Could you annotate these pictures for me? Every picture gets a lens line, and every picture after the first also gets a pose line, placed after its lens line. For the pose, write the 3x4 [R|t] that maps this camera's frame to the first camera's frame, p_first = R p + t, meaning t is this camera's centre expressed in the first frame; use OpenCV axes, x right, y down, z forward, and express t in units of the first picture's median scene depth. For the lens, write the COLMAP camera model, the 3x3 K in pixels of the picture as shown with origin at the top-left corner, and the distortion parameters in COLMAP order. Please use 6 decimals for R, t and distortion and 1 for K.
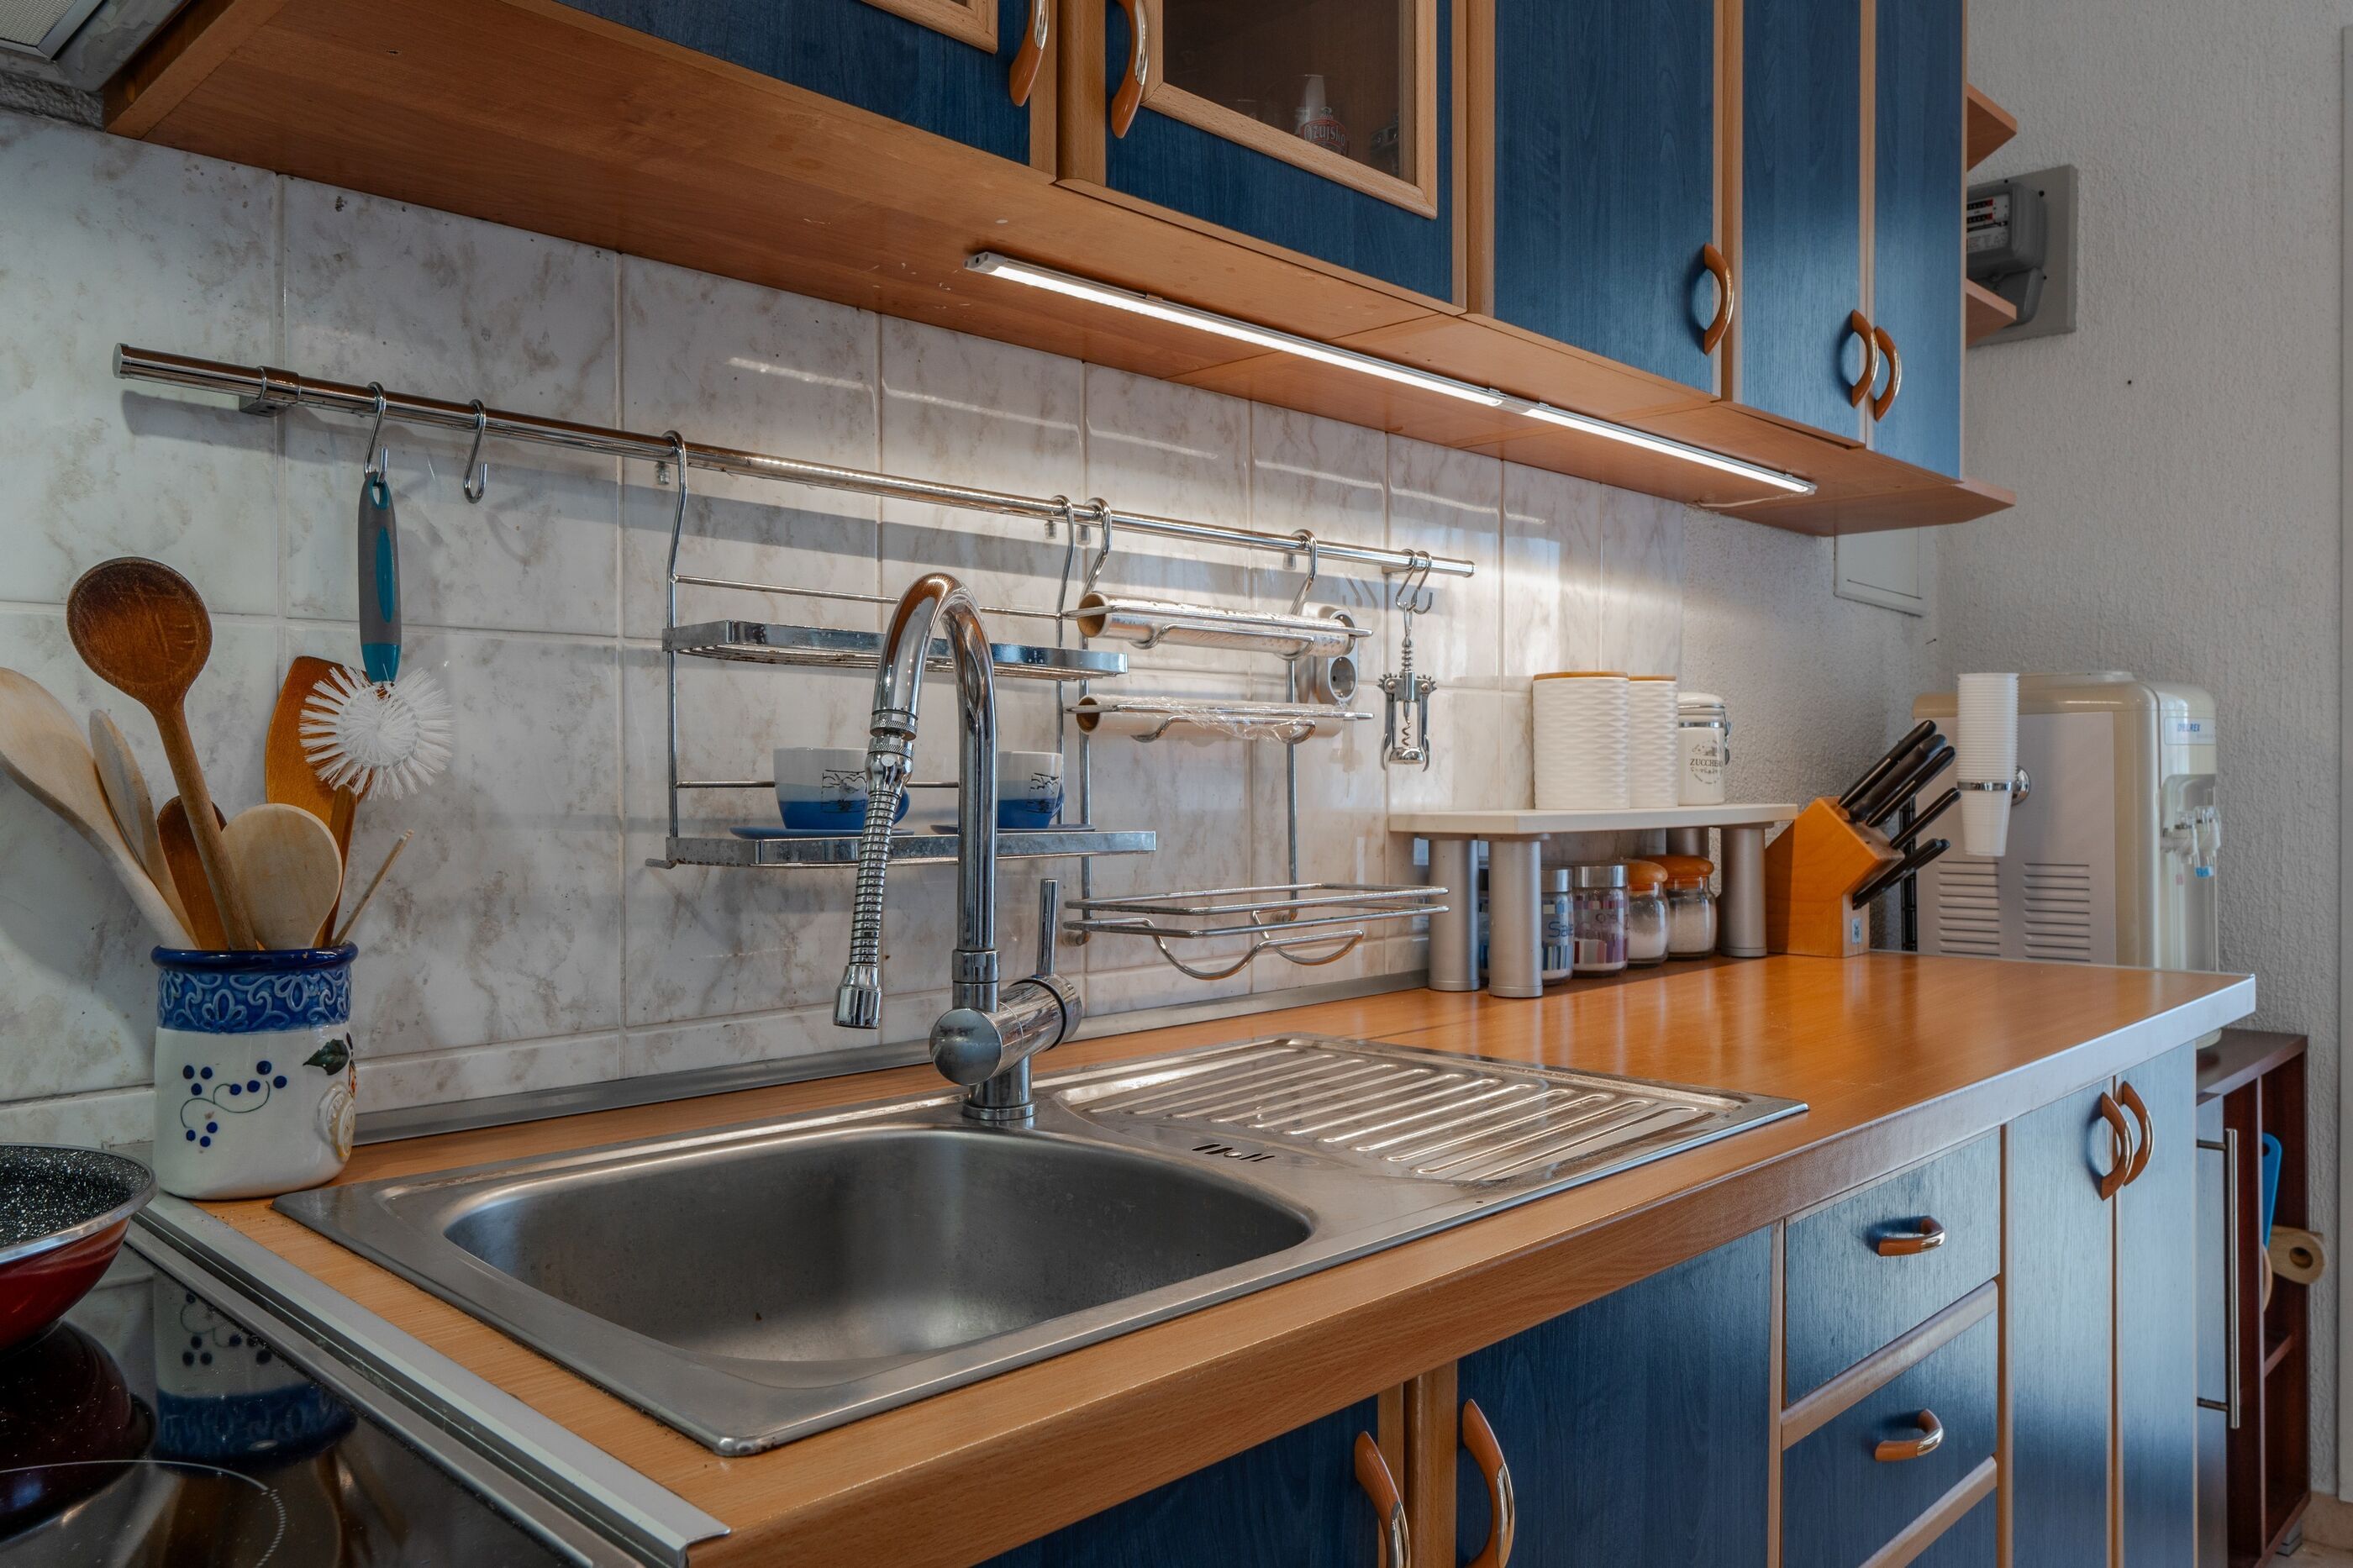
lens RADIAL K [[1683.5, 0, 1154.0], [0, 1683.5, 783.9], [0, 0, 1]] dist [-0.002387, 0.001548]
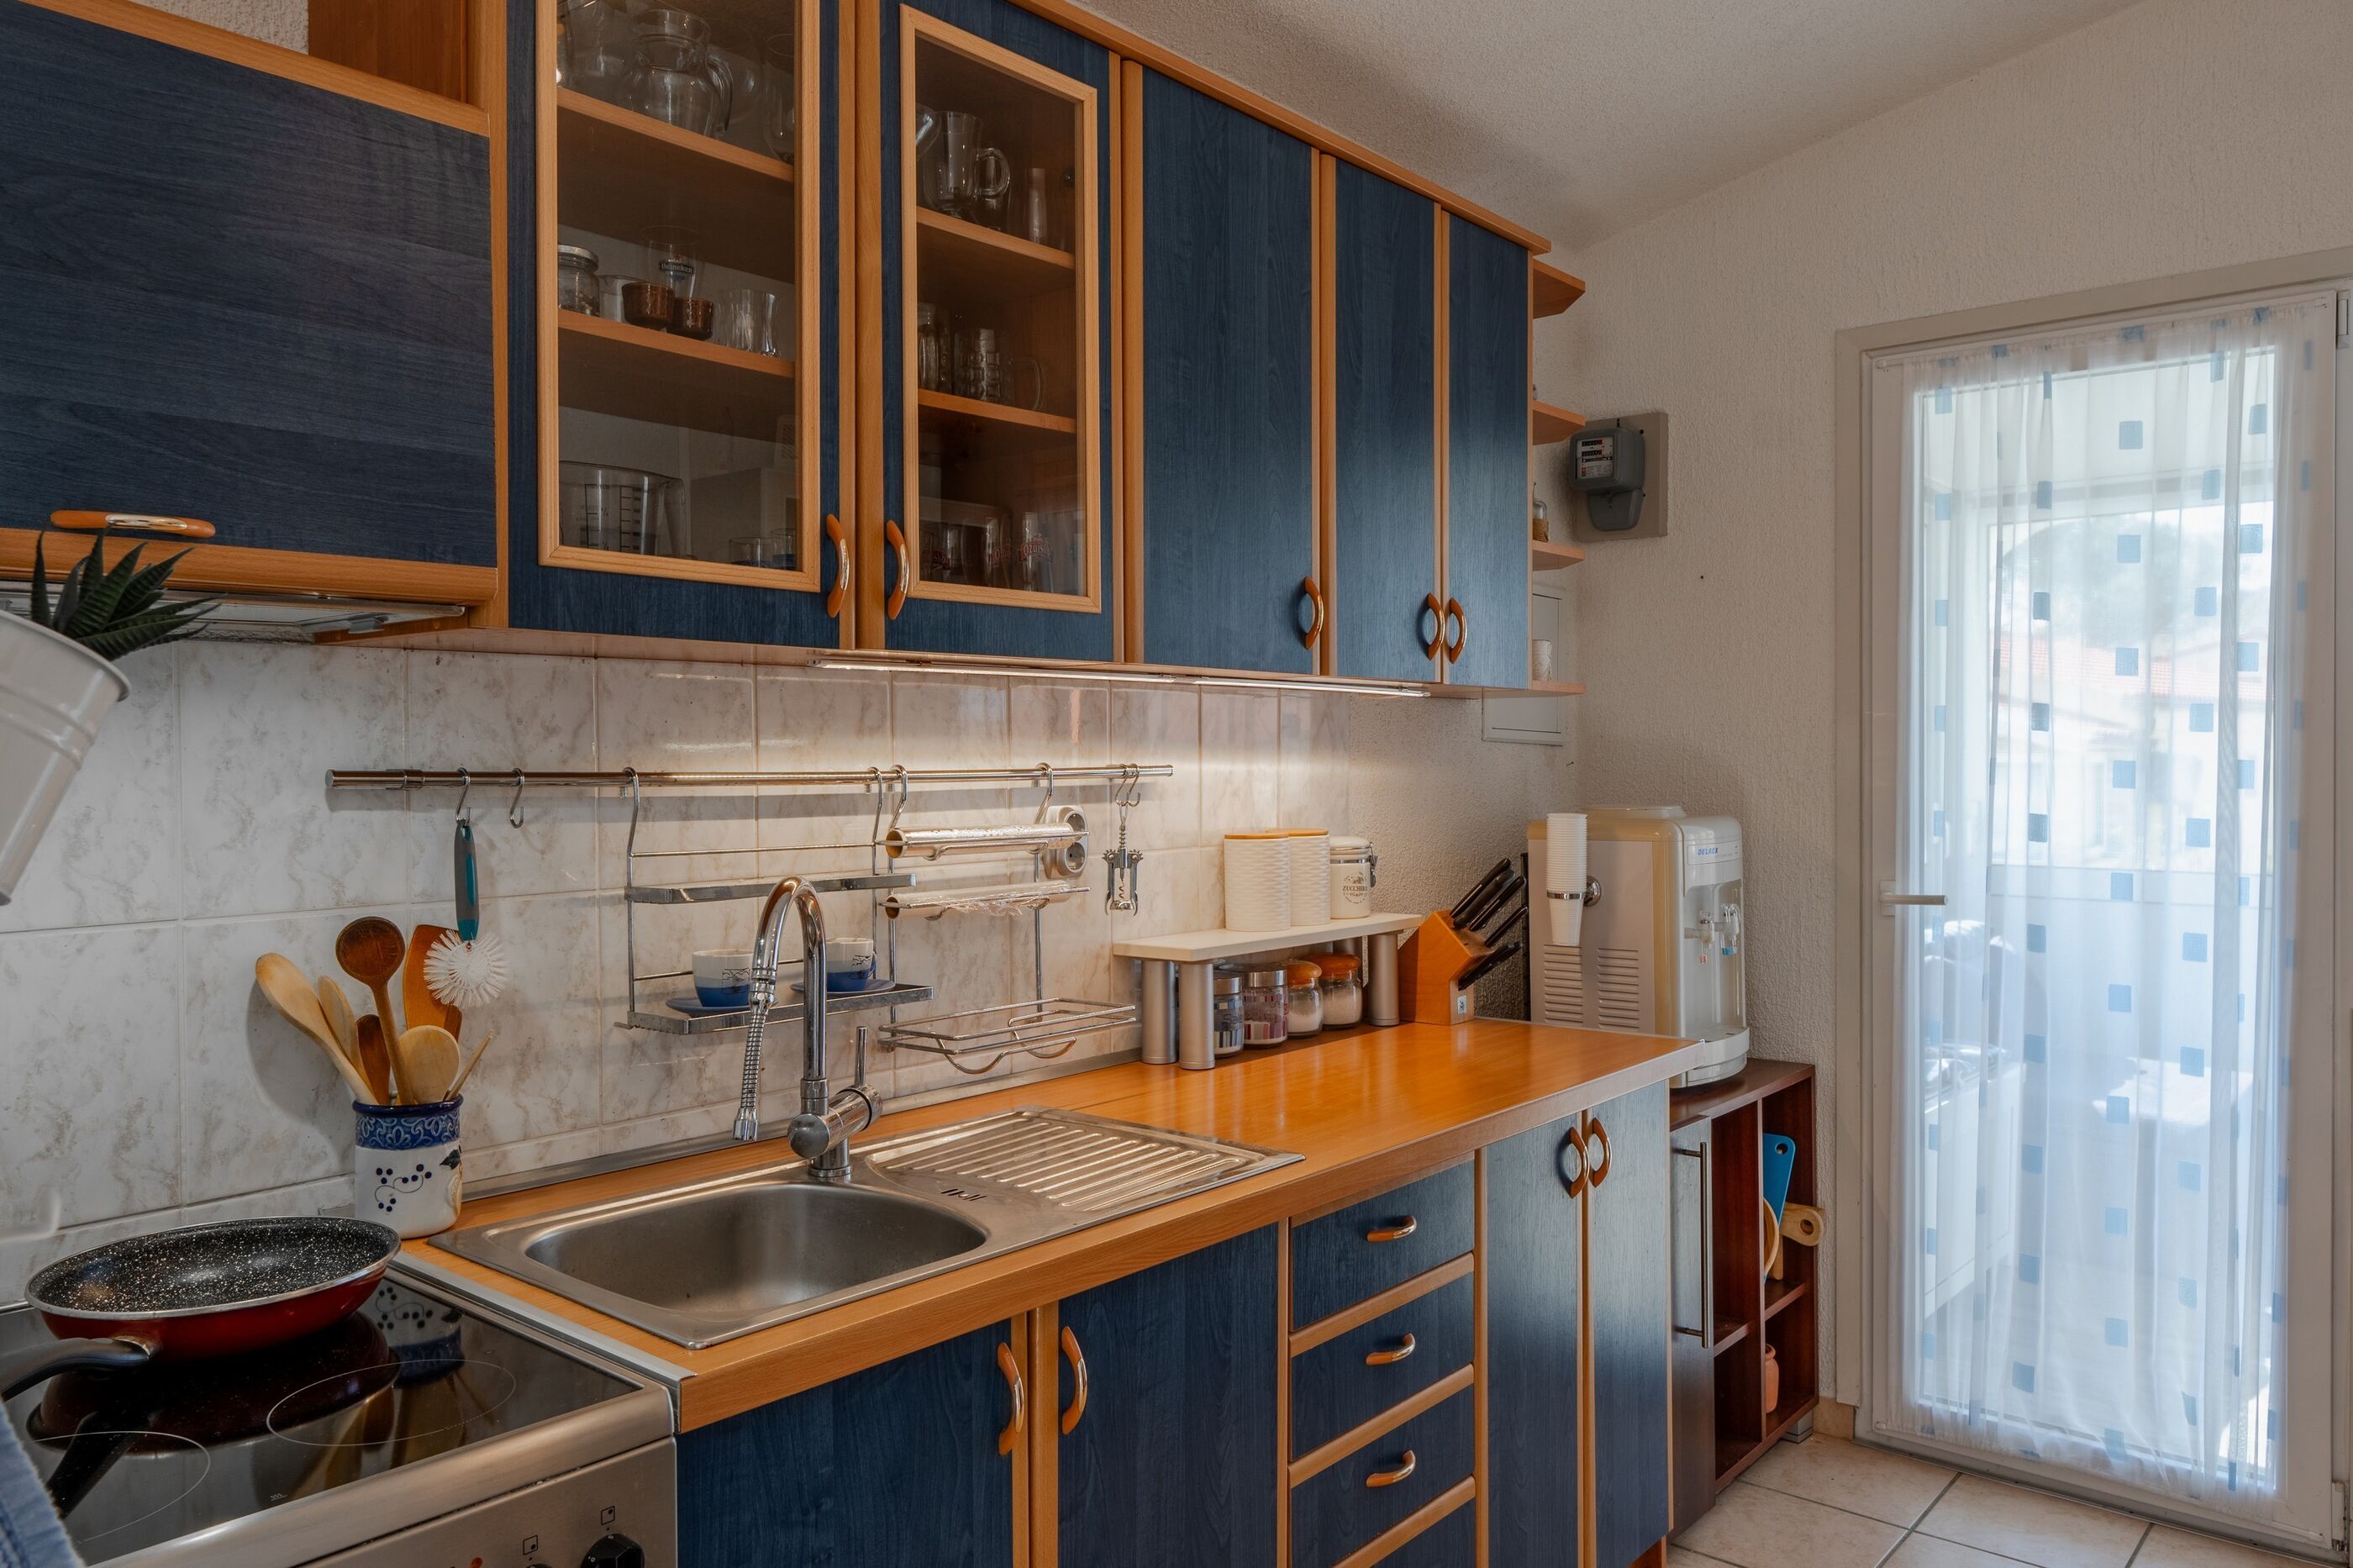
lens RADIAL K [[1680.7, 0, 1160.9], [0, 1680.7, 770.7], [0, 0, 1]] dist [0.001768, -0.004512]
pose [[0.997403, -0.005710, 0.071796, 0.094299], [0.005455, 0.999978, 0.003746, -0.165971], [-0.071816, -0.003345, 0.997412, -0.552678]]
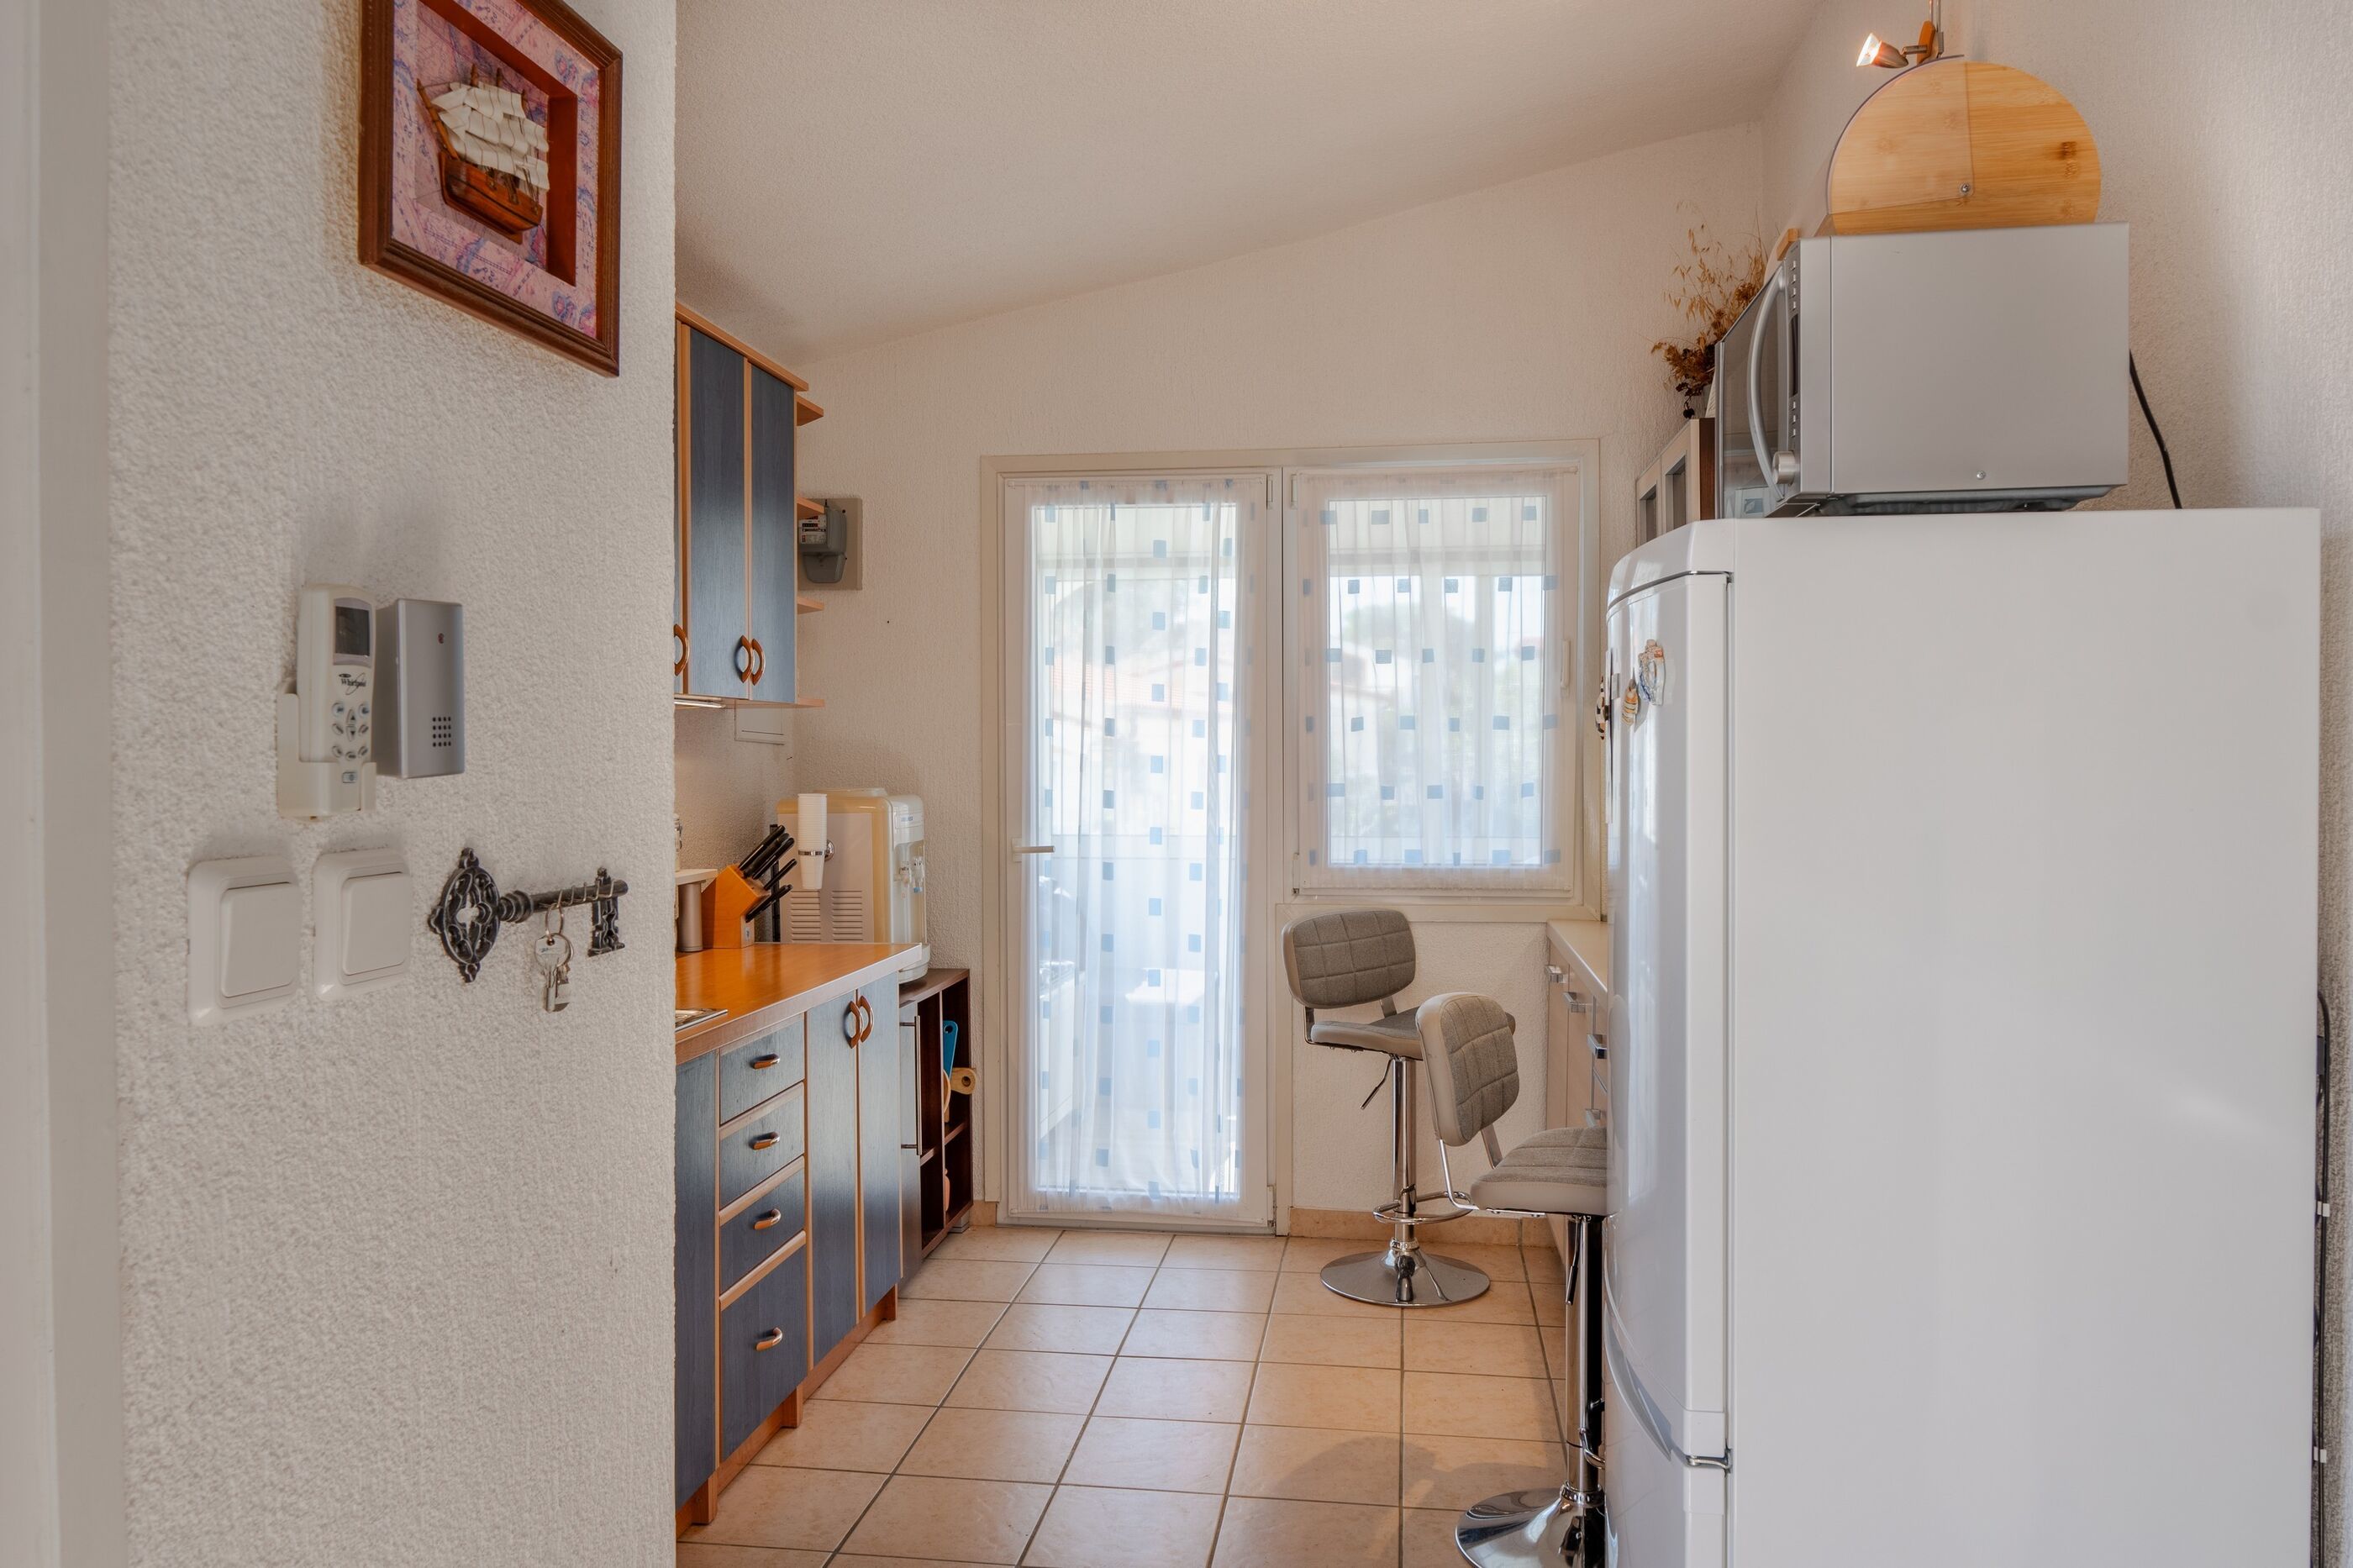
lens RADIAL K [[1689.5, 0, 1196.6], [0, 1689.5, 780.3], [0, 0, 1]] dist [-0.001776, -0.008216]
pose [[0.796382, -0.013444, 0.604644, -0.490116], [0.007386, 0.999895, 0.012504, -0.156338], [-0.604749, -0.005492, 0.796397, -1.223952]]
